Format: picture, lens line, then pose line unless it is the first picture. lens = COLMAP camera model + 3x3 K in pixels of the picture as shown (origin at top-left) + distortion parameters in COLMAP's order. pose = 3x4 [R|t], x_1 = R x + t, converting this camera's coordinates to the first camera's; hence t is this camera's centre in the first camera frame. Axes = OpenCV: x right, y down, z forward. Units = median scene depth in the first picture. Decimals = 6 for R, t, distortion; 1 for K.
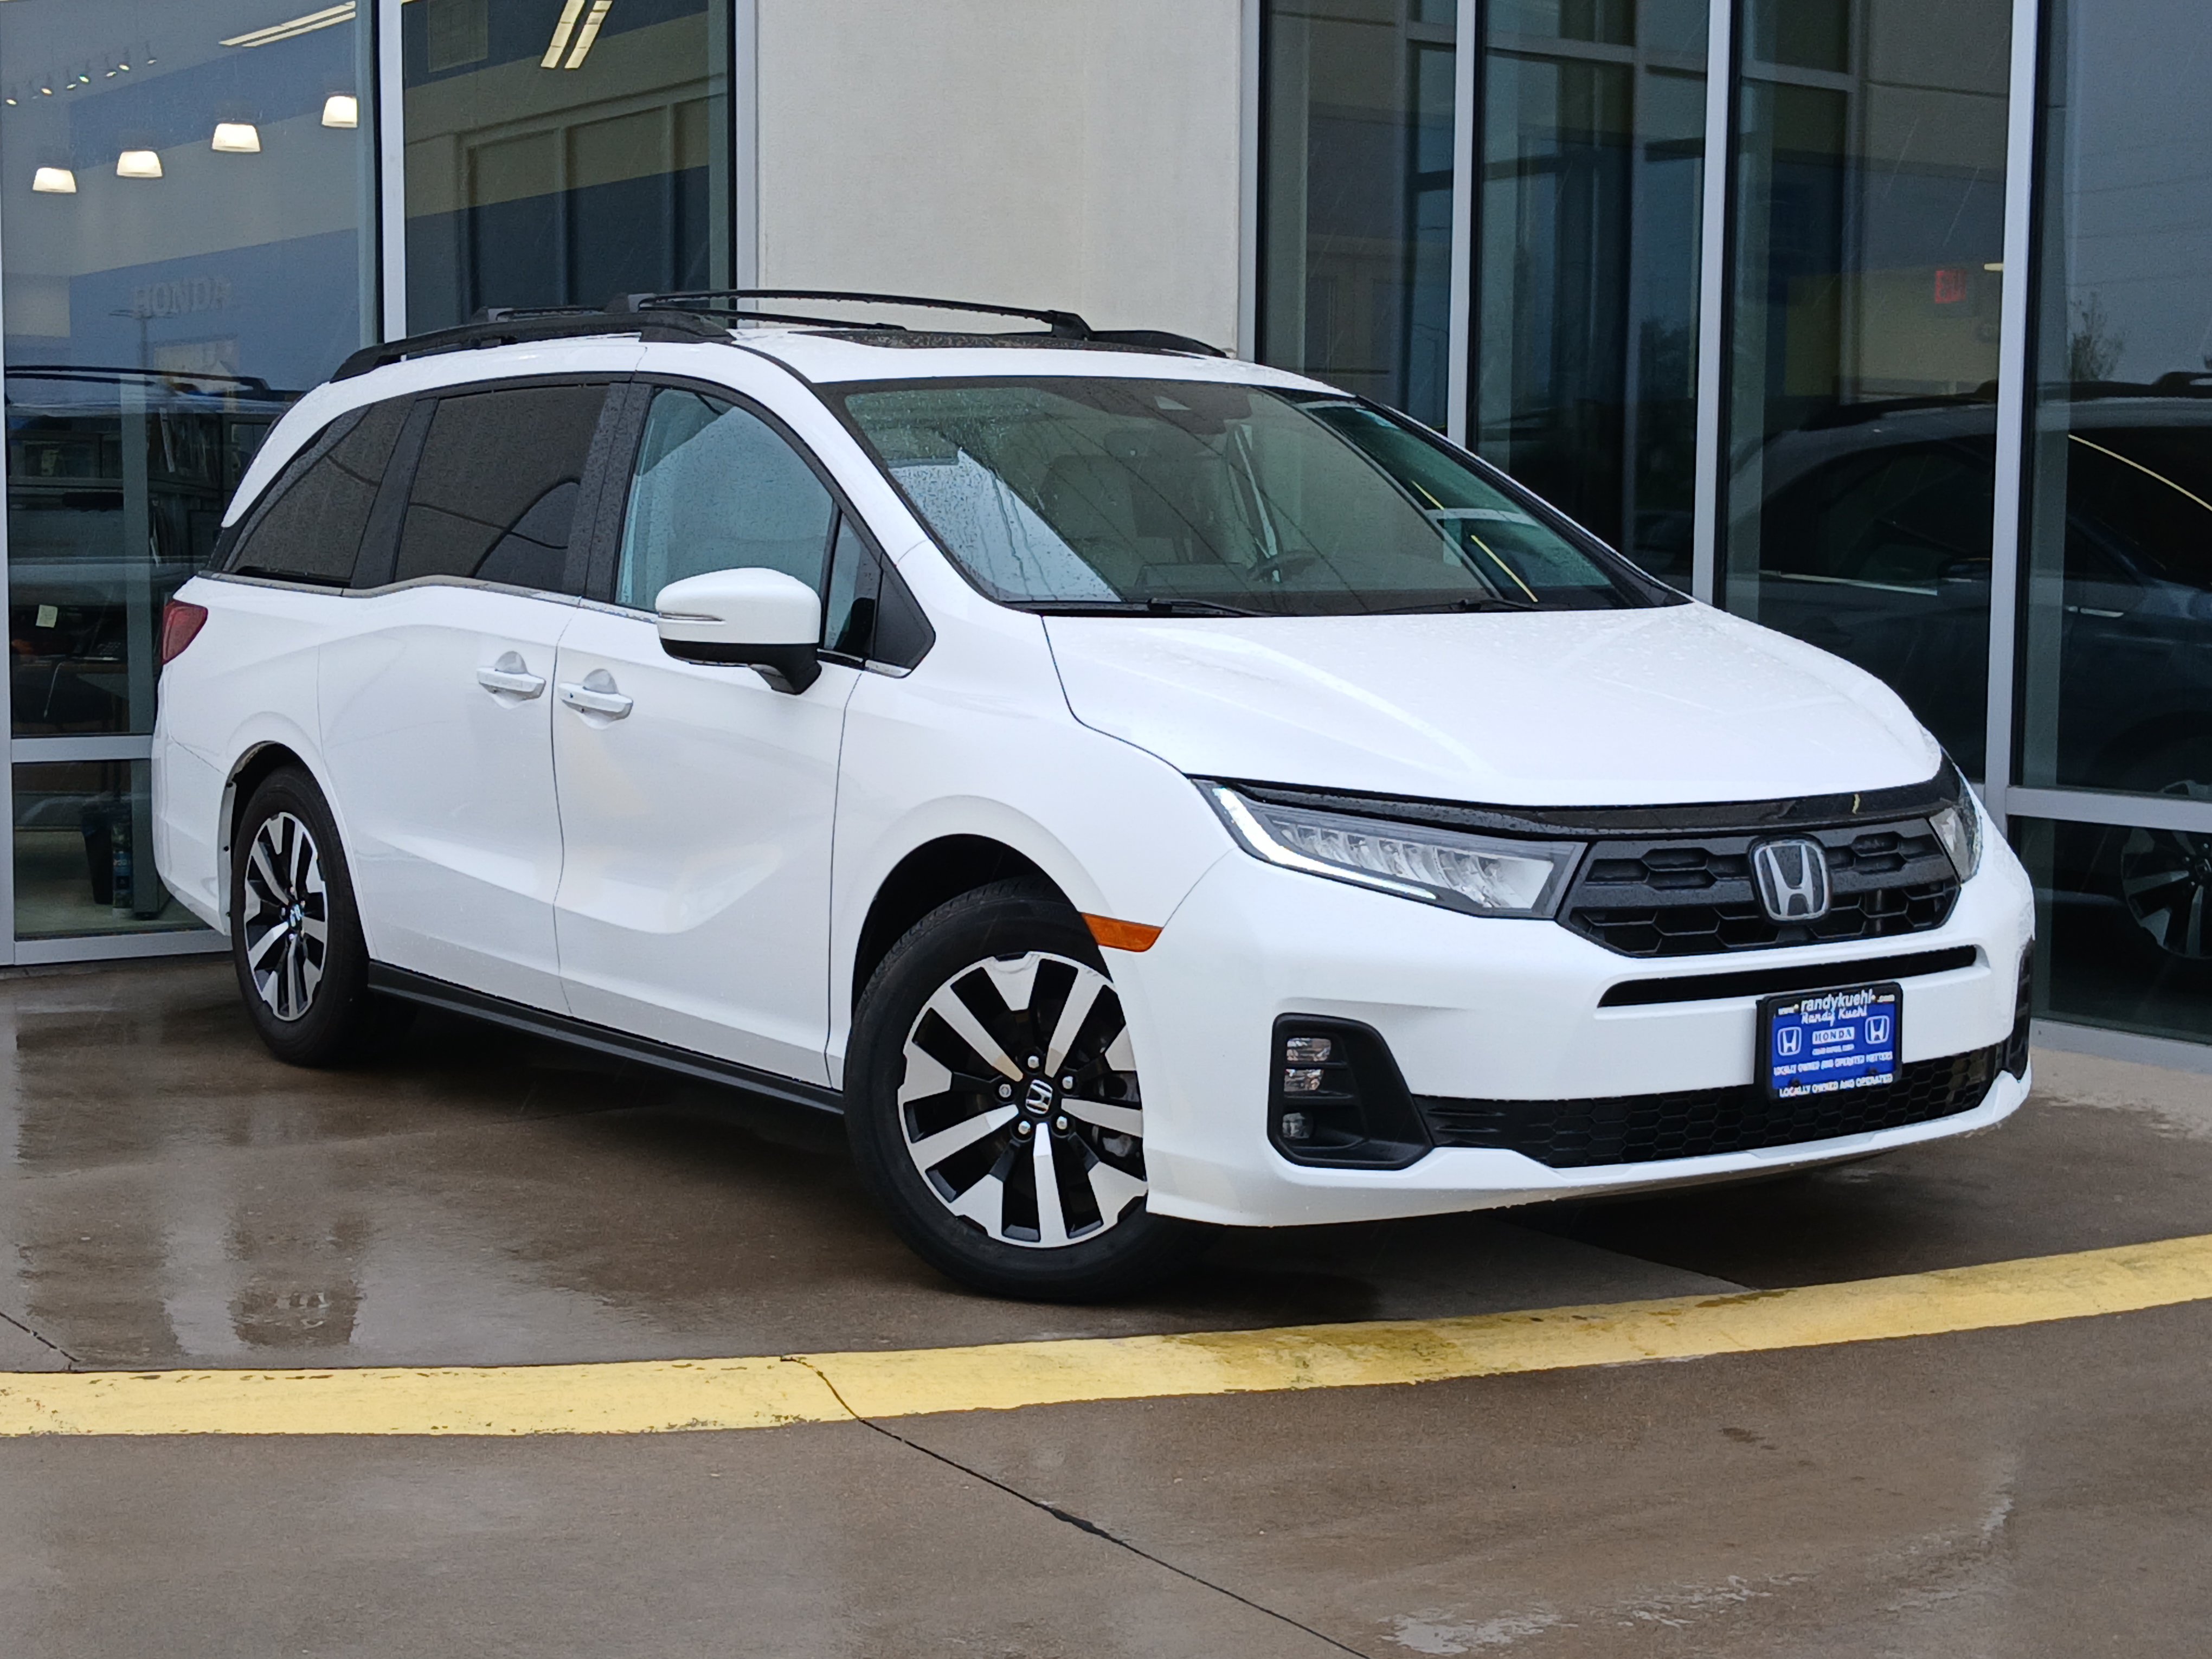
lens RADIAL K [[2991.7, 0, 1107.1], [0, 2991.7, 818.0], [0, 0, 1]] dist [-0.029922, 0.000000]
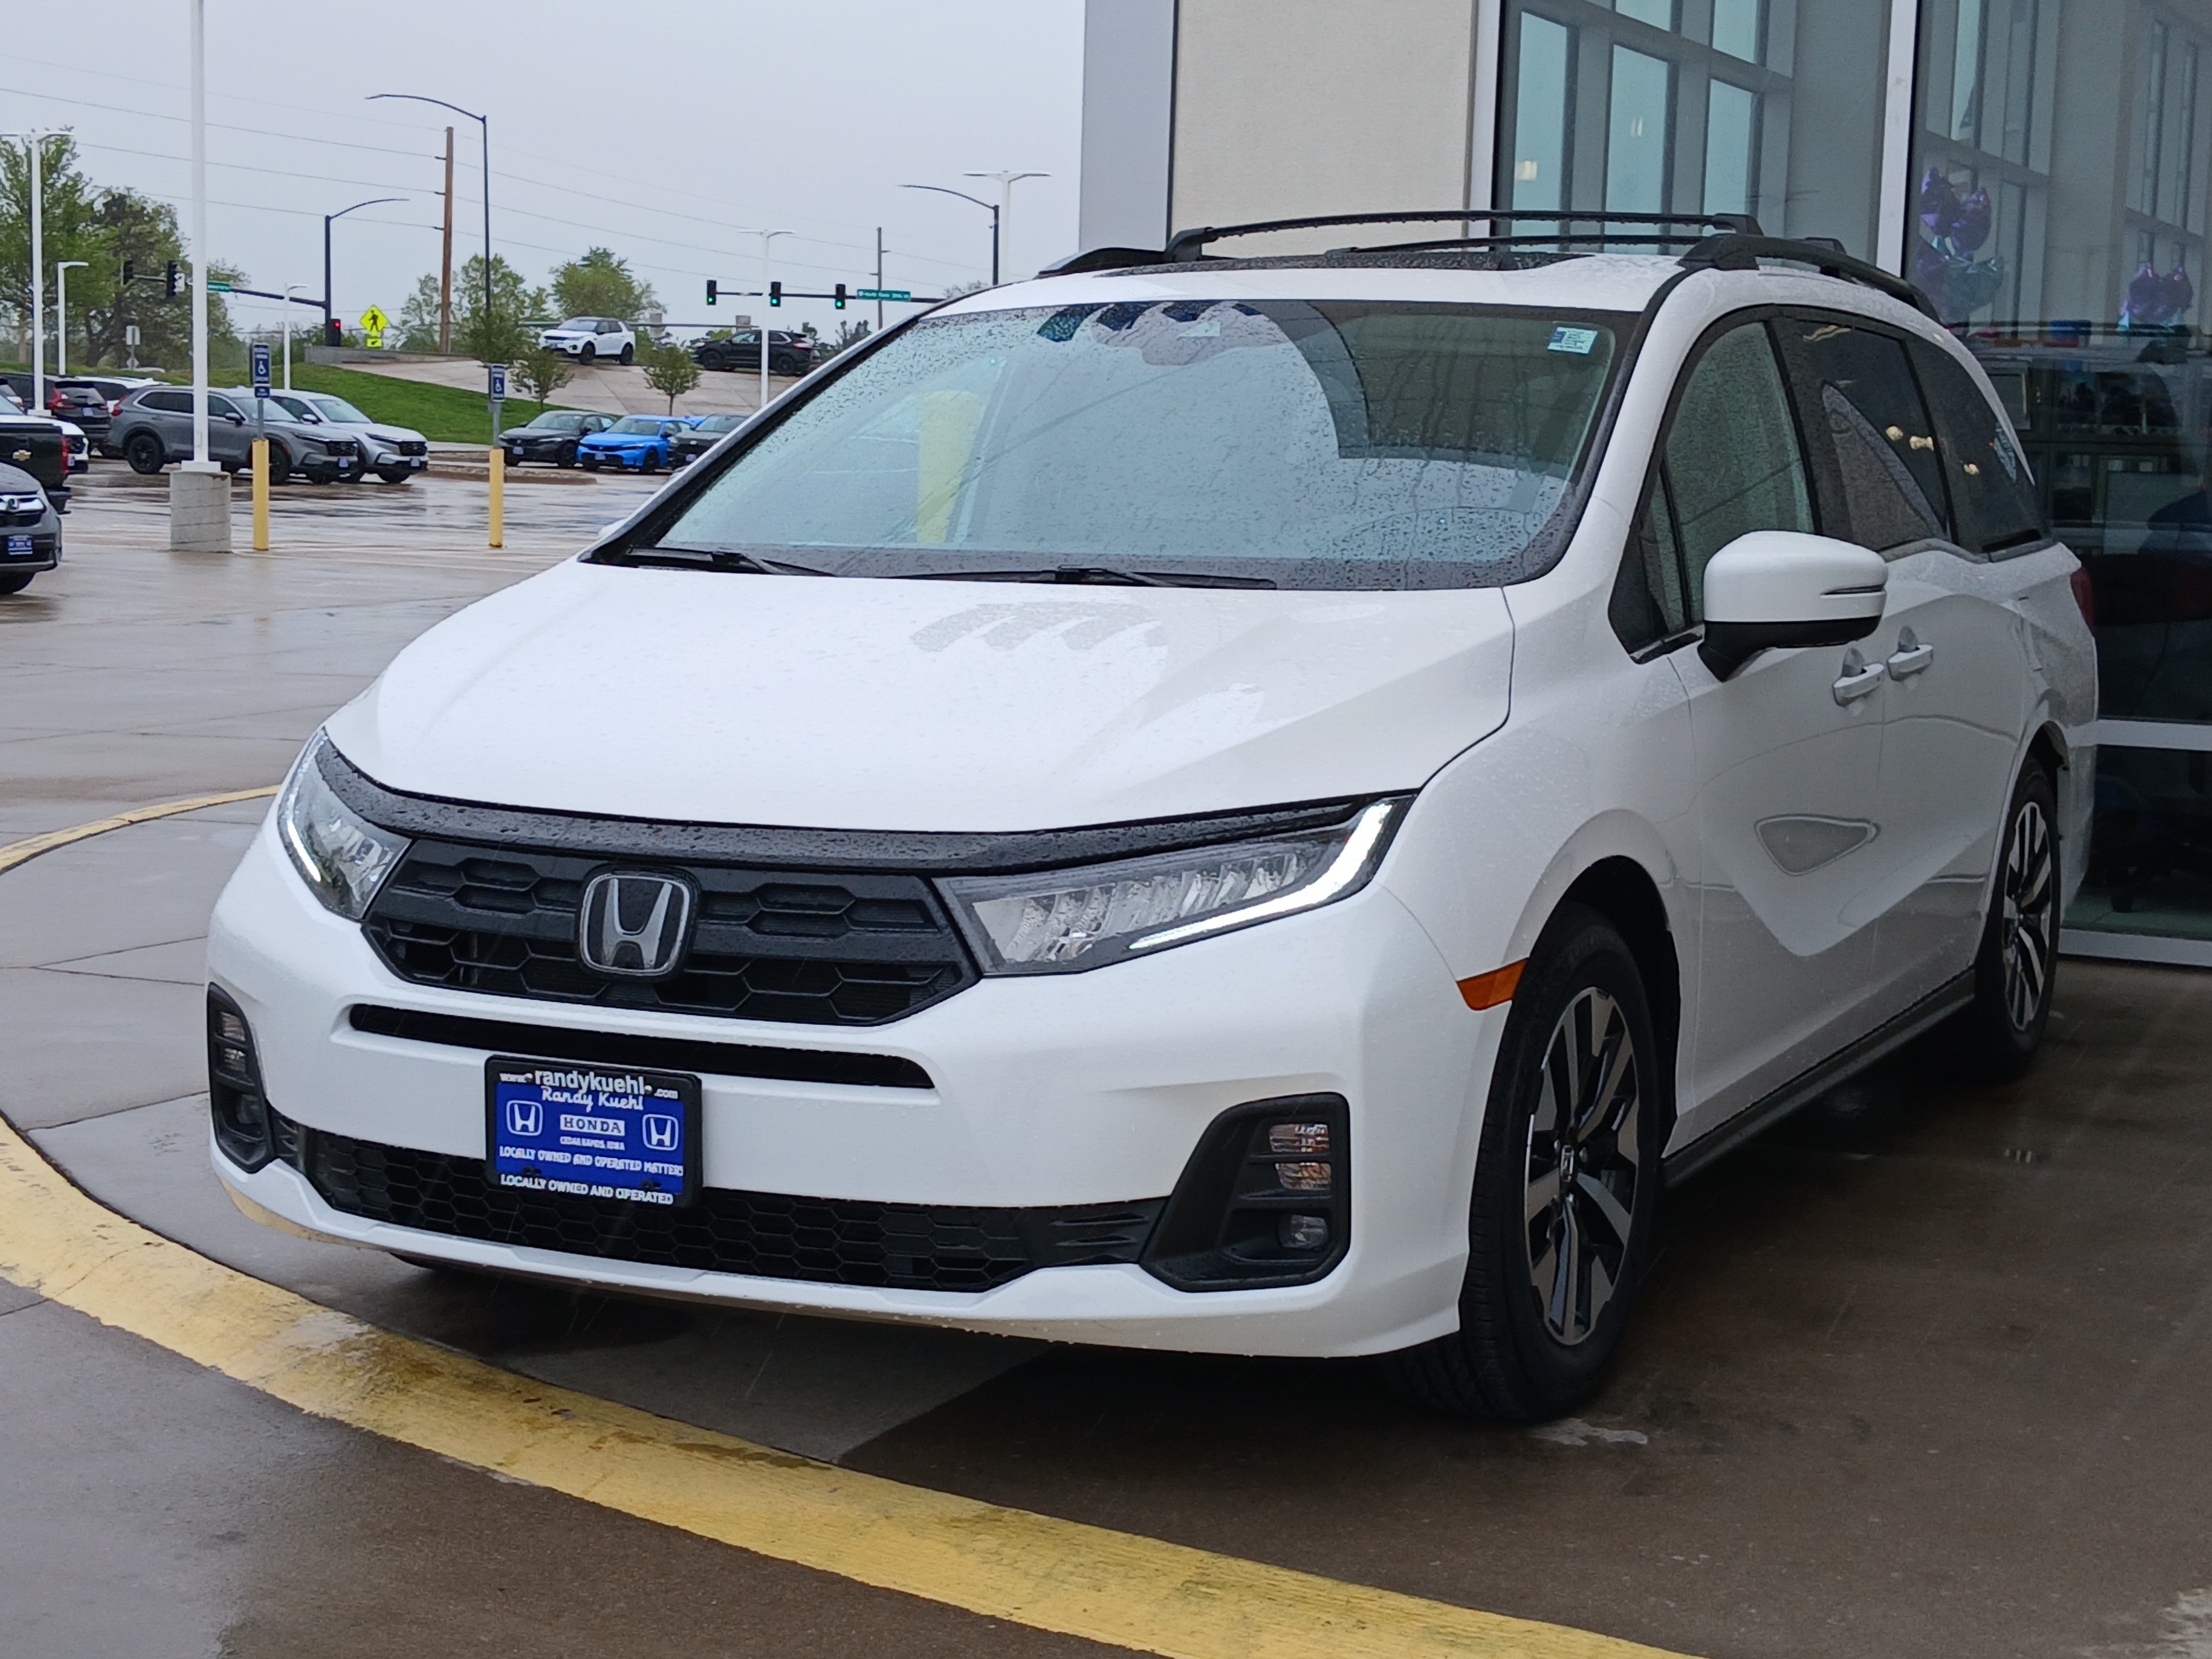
lens RADIAL K [[2991.7, 0, 1106.3], [0, 2991.7, 842.4], [0, 0, 1]] dist [-0.029922, 0.000000]
pose [[0.602520, 0.113265, -0.790026, 0.927640], [-0.094517, 0.993039, 0.070287, -0.067383], [0.792487, 0.032322, 0.609031, 0.627947]]
